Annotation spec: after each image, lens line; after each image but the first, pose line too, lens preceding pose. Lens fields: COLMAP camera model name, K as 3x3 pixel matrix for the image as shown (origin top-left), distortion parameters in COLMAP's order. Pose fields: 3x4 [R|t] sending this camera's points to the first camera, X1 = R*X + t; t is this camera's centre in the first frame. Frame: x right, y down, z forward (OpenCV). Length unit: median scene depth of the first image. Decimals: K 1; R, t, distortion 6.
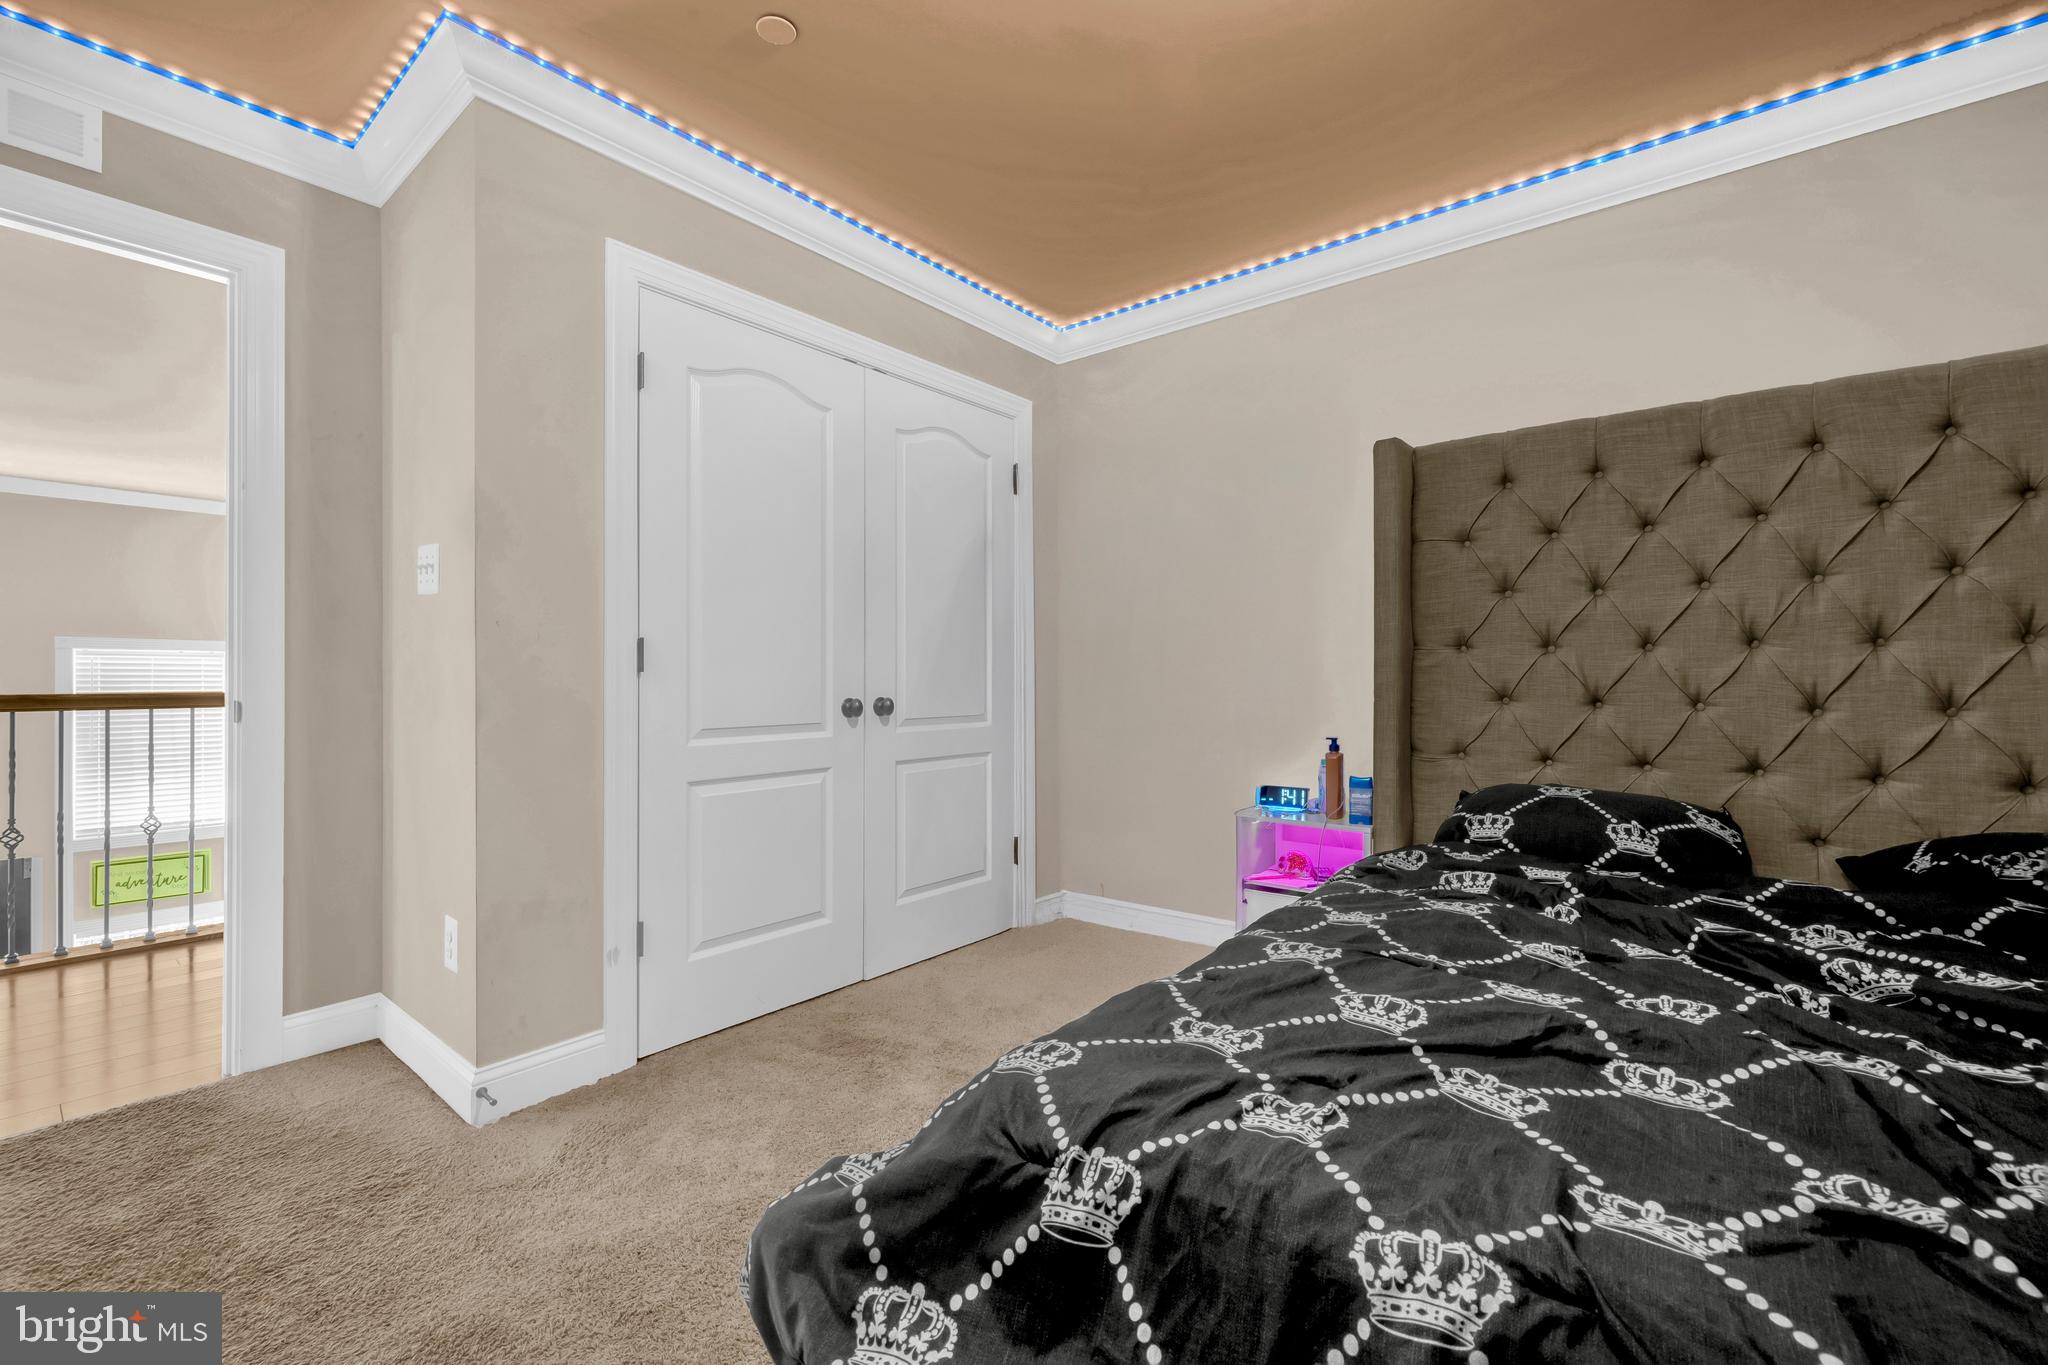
lens RADIAL K [[867.5, 0, 1017.3], [0, 867.5, 678.5], [0, 0, 1]] dist [0.000459, -0.000684]
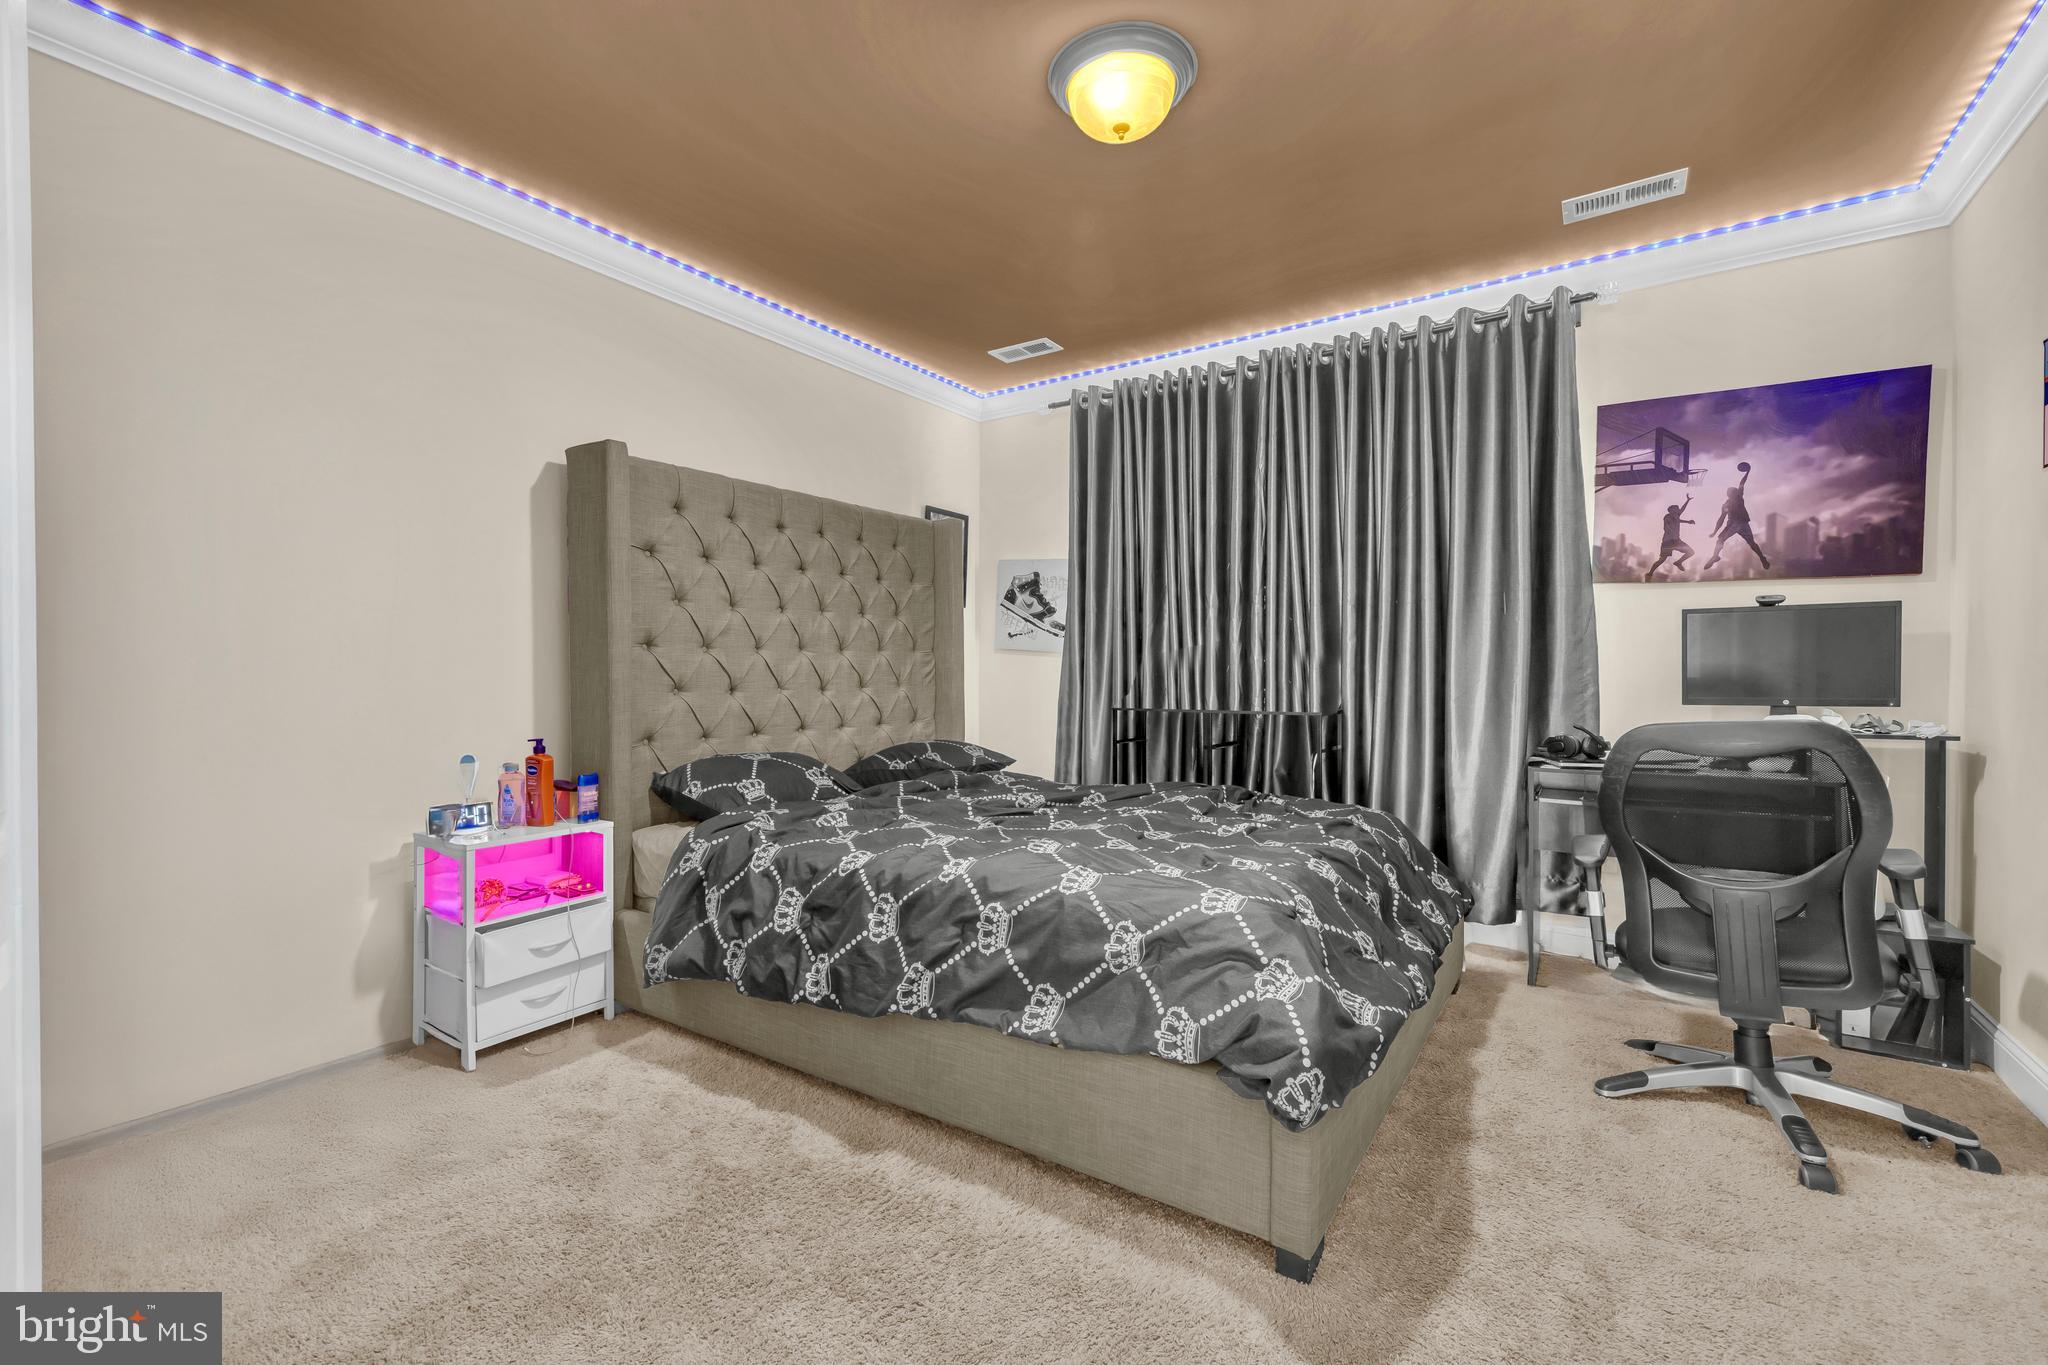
lens RADIAL K [[867.5, 0, 1017.3], [0, 867.5, 678.5], [0, 0, 1]] dist [0.000459, -0.000684]
pose [[-0.103891, -0.012678, 0.994508, -0.674094], [0.004493, 0.999903, 0.013216, -0.006053], [-0.994579, 0.005841, -0.103824, 0.660723]]
